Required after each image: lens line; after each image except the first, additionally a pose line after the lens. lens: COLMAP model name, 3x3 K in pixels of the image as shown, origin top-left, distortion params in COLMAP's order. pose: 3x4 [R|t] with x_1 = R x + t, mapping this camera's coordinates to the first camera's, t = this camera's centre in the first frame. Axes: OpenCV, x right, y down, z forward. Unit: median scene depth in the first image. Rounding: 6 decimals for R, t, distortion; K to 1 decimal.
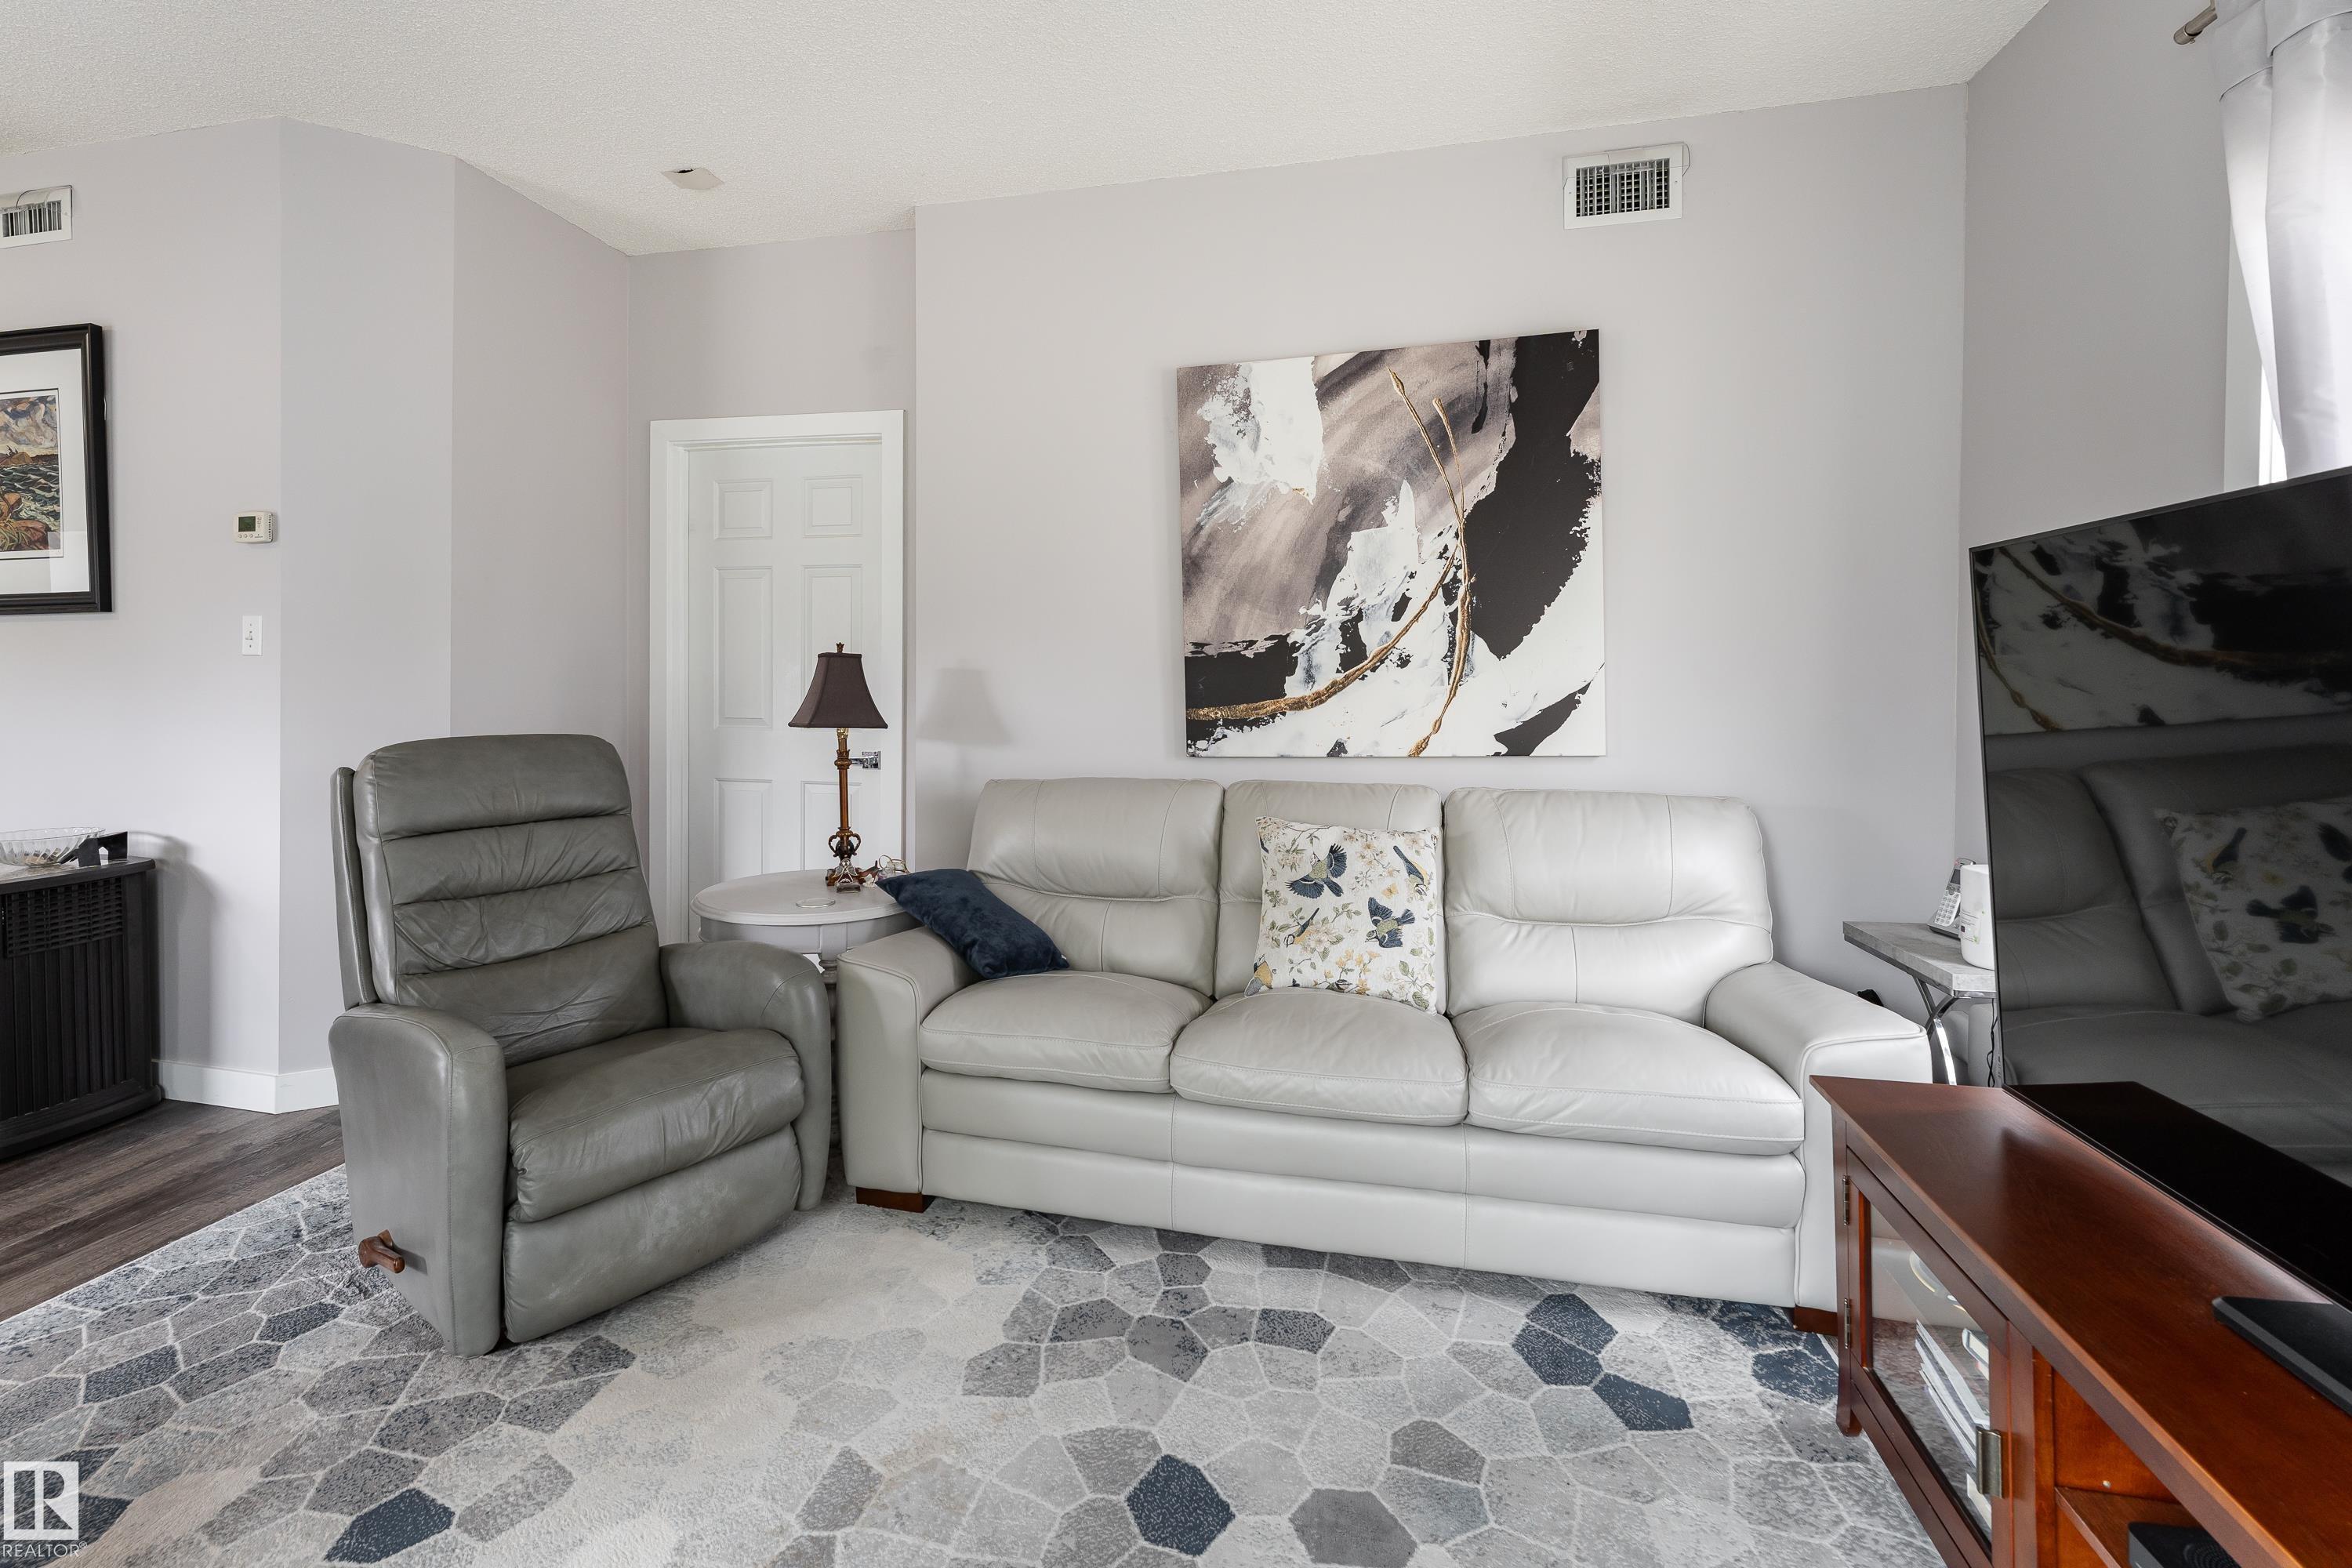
lens RADIAL K [[1049.8, 0, 1138.1], [0, 1049.8, 700.4], [0, 0, 1]] dist [0.000986, -0.000002]
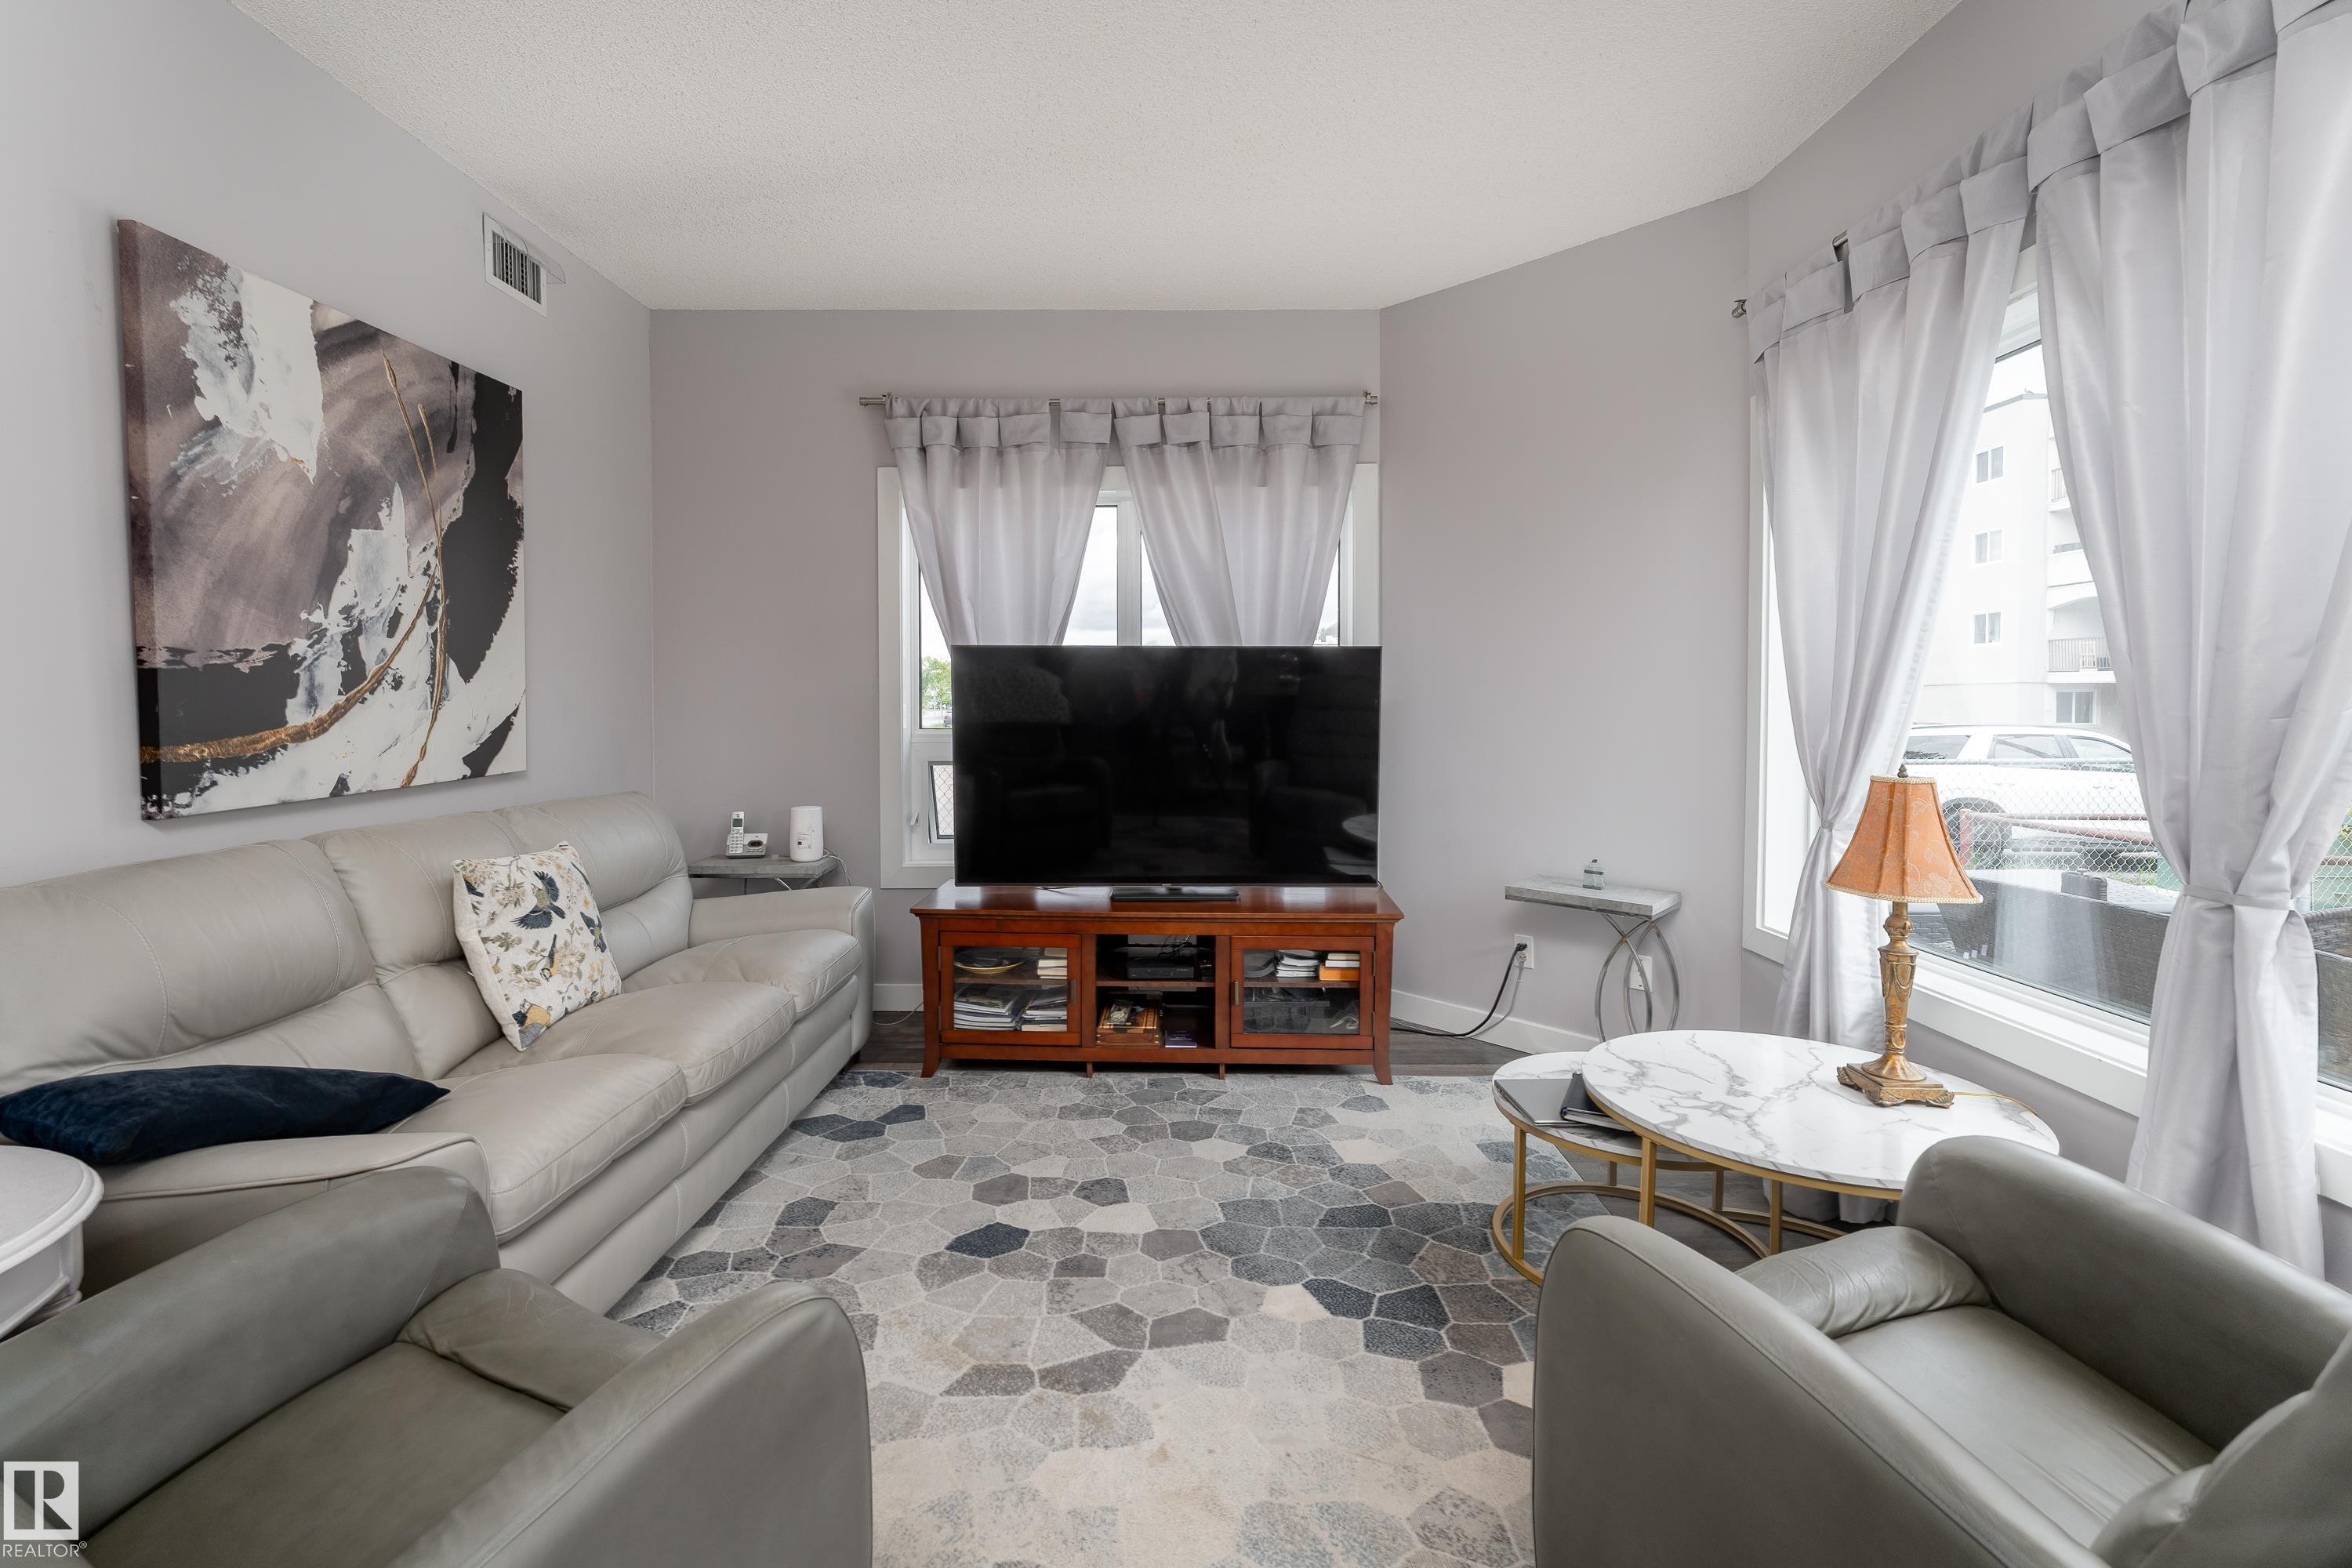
lens RADIAL K [[1036.9, 0, 1171.3], [0, 1036.9, 735.9], [0, 0, 1]] dist [0.001599, 0.000224]
pose [[-0.222162, -0.029528, 0.974563, -0.769180], [0.018091, 0.999244, 0.034400, -0.010369], [-0.974842, 0.025273, -0.221460, 0.550297]]
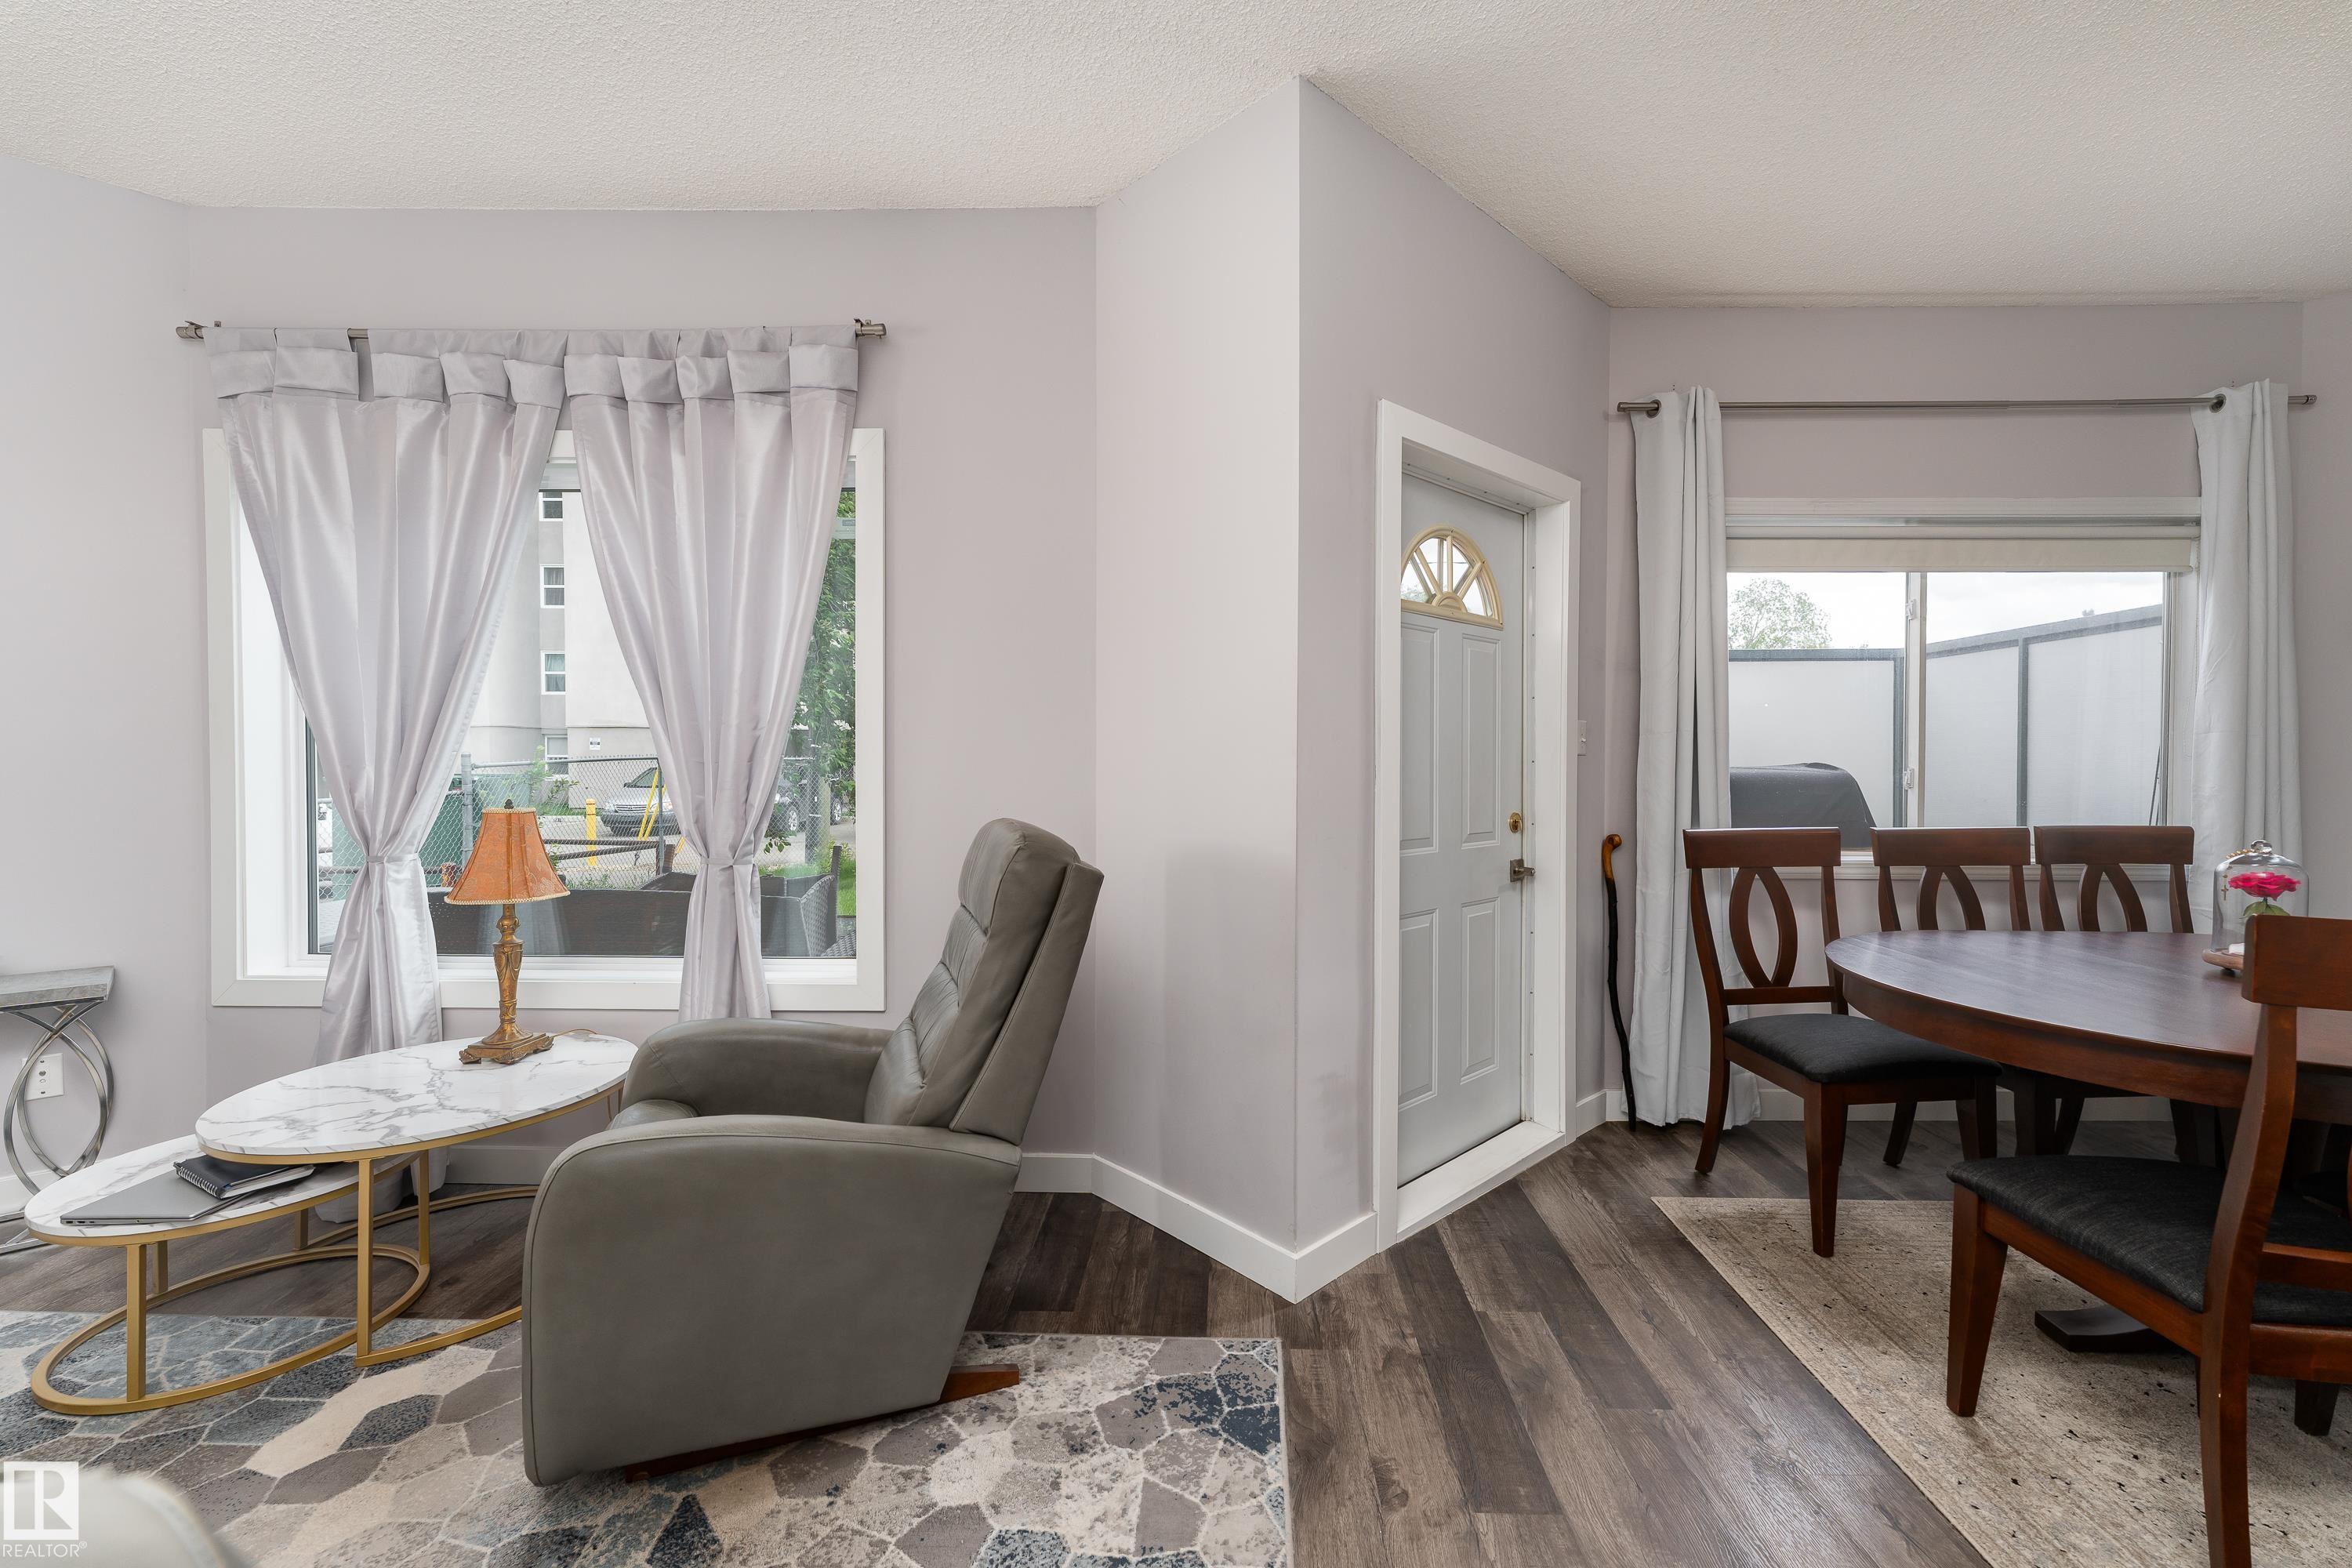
lens RADIAL K [[953.4, 0, 1219.8], [0, 953.4, 776.3], [0, 0, 1]] dist [0.000217, -0.000109]
pose [[-0.975984, -0.003972, -0.217804, -0.627295], [-0.012469, 0.999213, 0.037652, -0.017194], [0.217483, 0.039464, -0.975266, 0.854834]]
